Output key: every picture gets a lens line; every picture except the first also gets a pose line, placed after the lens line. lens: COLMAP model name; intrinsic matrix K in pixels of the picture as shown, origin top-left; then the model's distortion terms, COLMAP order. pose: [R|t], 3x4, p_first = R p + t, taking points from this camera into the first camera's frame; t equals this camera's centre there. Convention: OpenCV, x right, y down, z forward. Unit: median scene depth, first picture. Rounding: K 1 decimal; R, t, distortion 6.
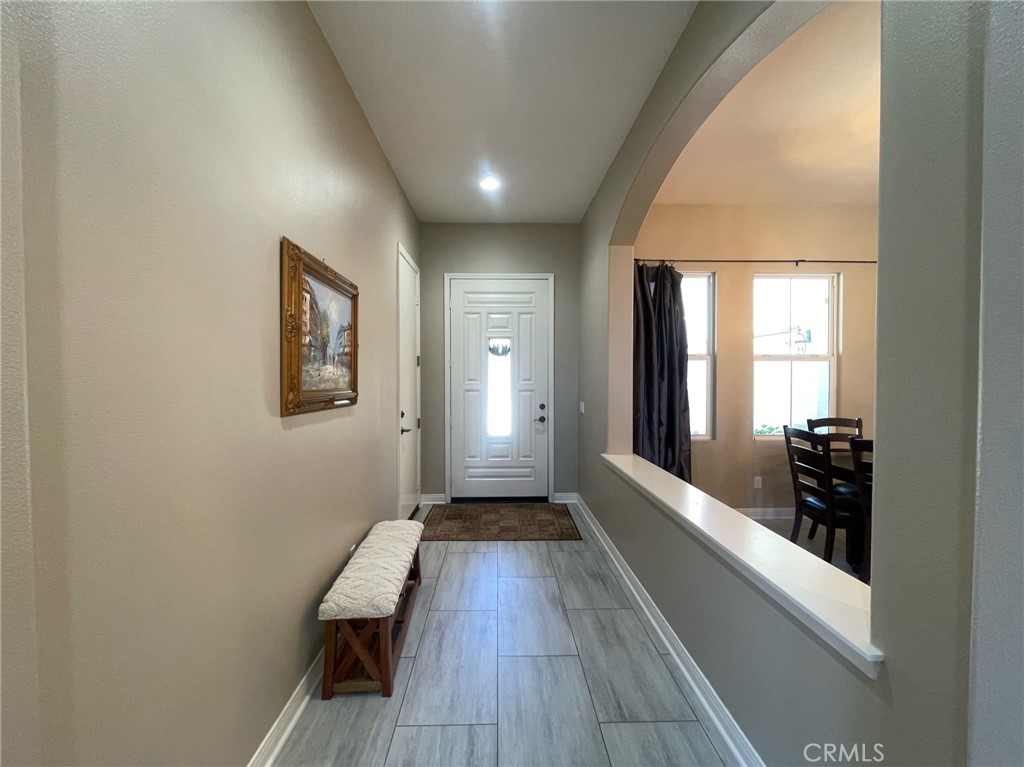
lens RADIAL K [[413.6, 0, 502.0], [0, 413.6, 378.8], [0, 0, 1]] dist [-0.000600, -0.001392]
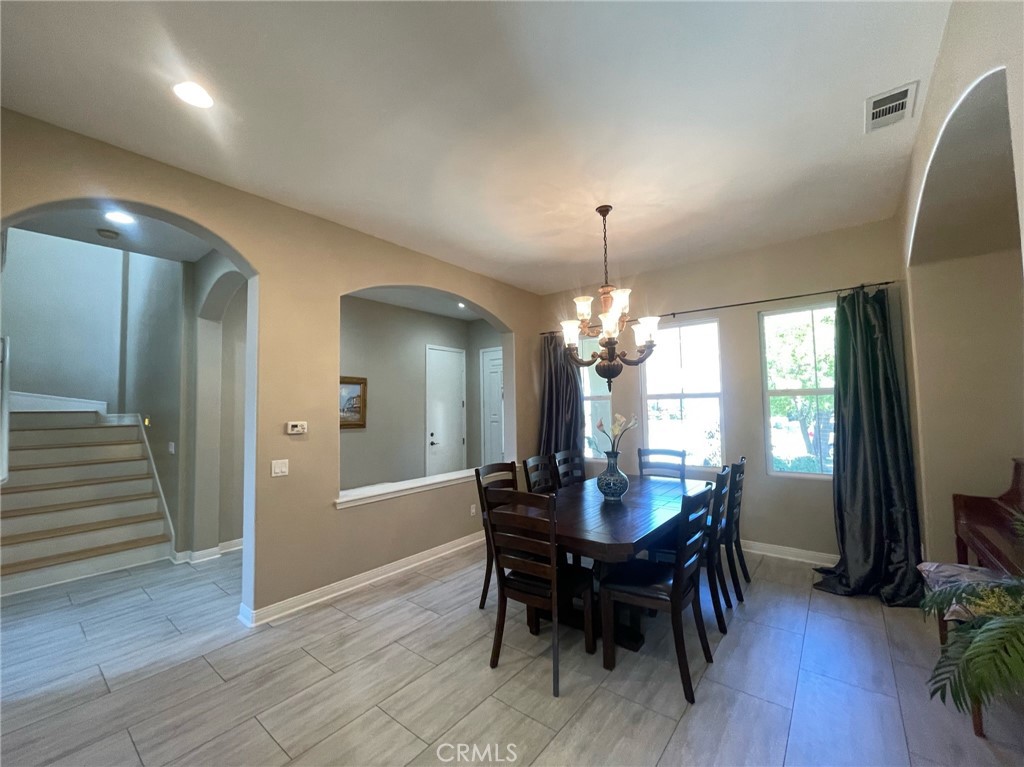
lens RADIAL K [[413.6, 0, 514.7], [0, 413.6, 383.0], [0, 0, 1]] dist [-0.000600, -0.001392]
pose [[0.776661, -0.051617, -0.627801, 0.961079], [0.012743, 0.997721, -0.066267, -0.015061], [0.629790, 0.043466, 0.775548, -0.161446]]
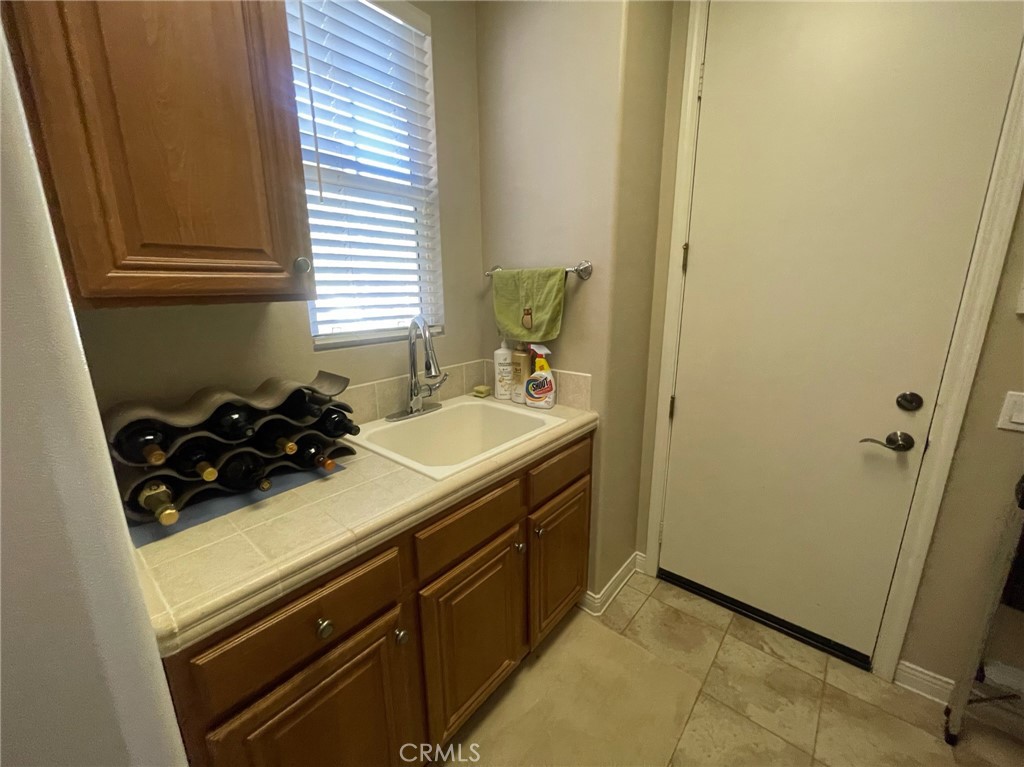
lens RADIAL K [[413.6, 0, 507.6], [0, 413.6, 382.1], [0, 0, 1]] dist [-0.000600, -0.001392]
pose [[0.756163, 0.153356, -0.636160, 0.066279], [-0.003012, 0.972957, 0.230965, -0.016367], [0.654376, -0.172731, 0.736177, 0.603451]]
